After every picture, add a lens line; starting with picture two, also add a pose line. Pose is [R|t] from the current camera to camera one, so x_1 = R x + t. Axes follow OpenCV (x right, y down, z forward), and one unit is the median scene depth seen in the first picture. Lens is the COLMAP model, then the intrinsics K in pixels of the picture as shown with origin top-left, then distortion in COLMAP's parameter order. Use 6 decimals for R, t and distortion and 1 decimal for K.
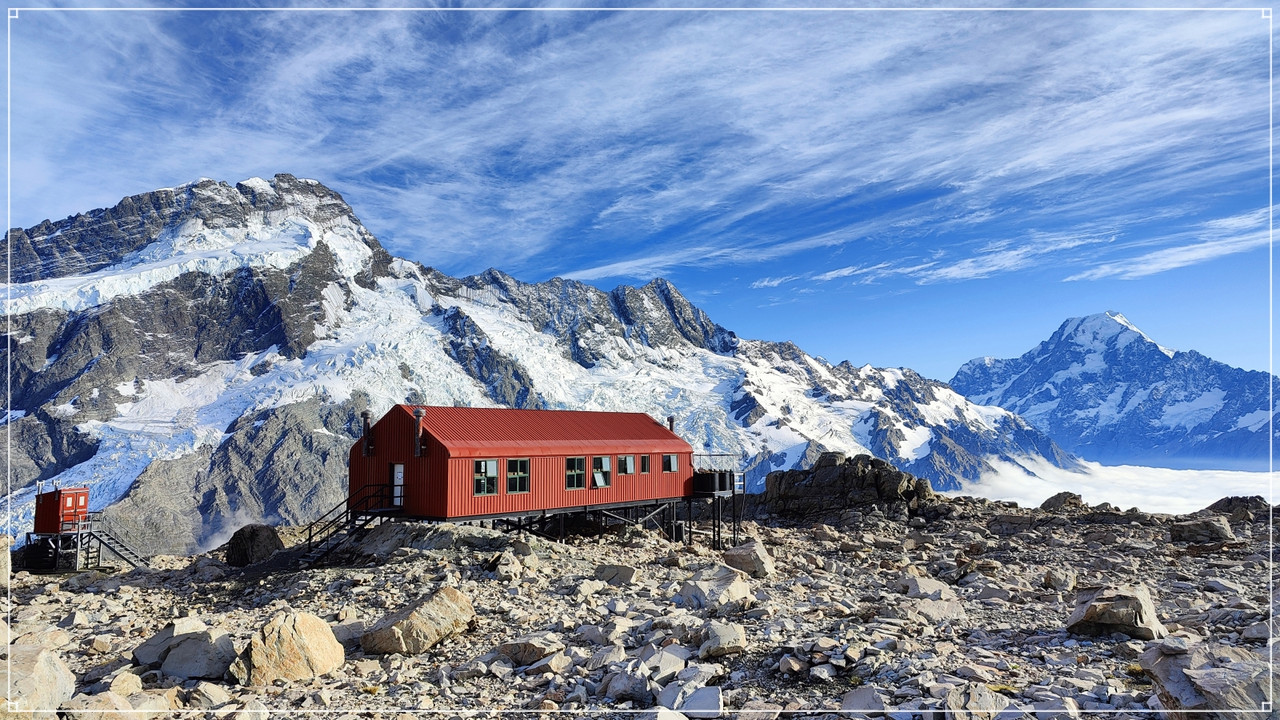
lens RADIAL K [[878.2, 0, 644.9], [0, 878.2, 365.1], [0, 0, 1]] dist [0.034713, -0.046661]
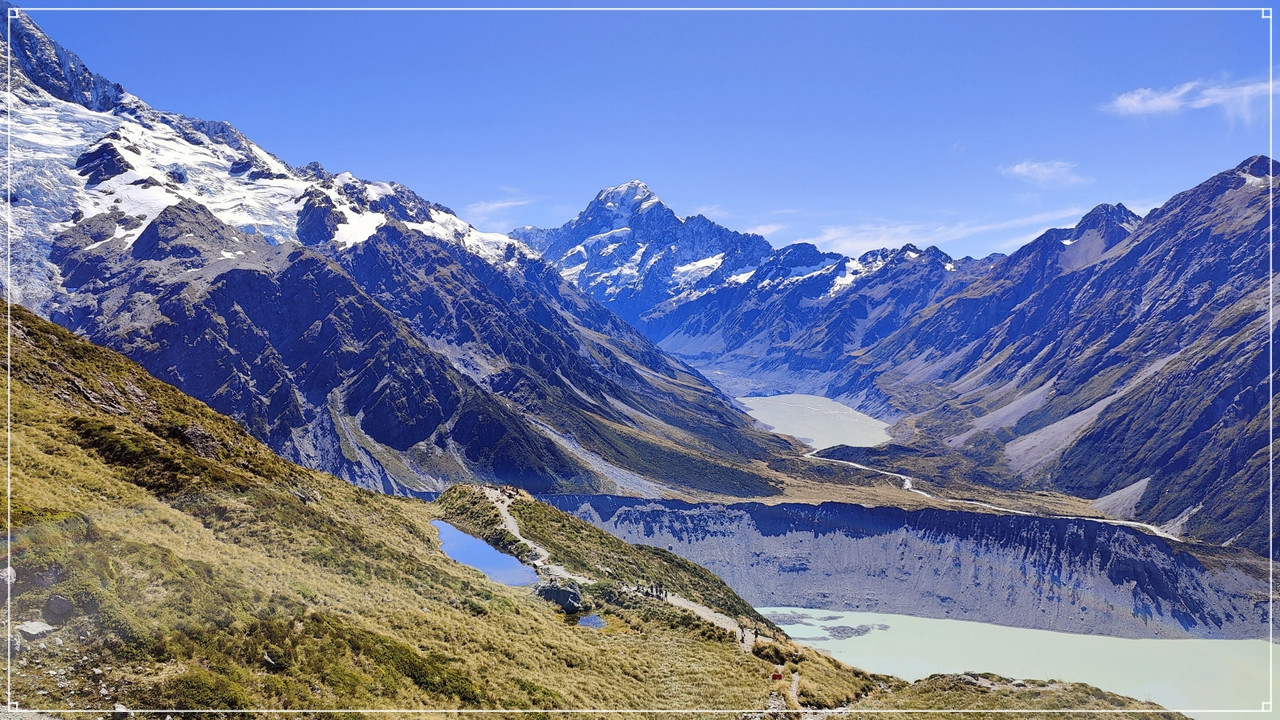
lens RADIAL K [[878.2, 0, 644.9], [0, 878.2, 365.1], [0, 0, 1]] dist [0.034713, -0.046661]
pose [[0.890521, -0.037544, 0.453390, 0.118696], [-0.016246, 0.993329, 0.114165, 0.081856], [-0.454651, -0.109032, 0.883971, 0.108850]]
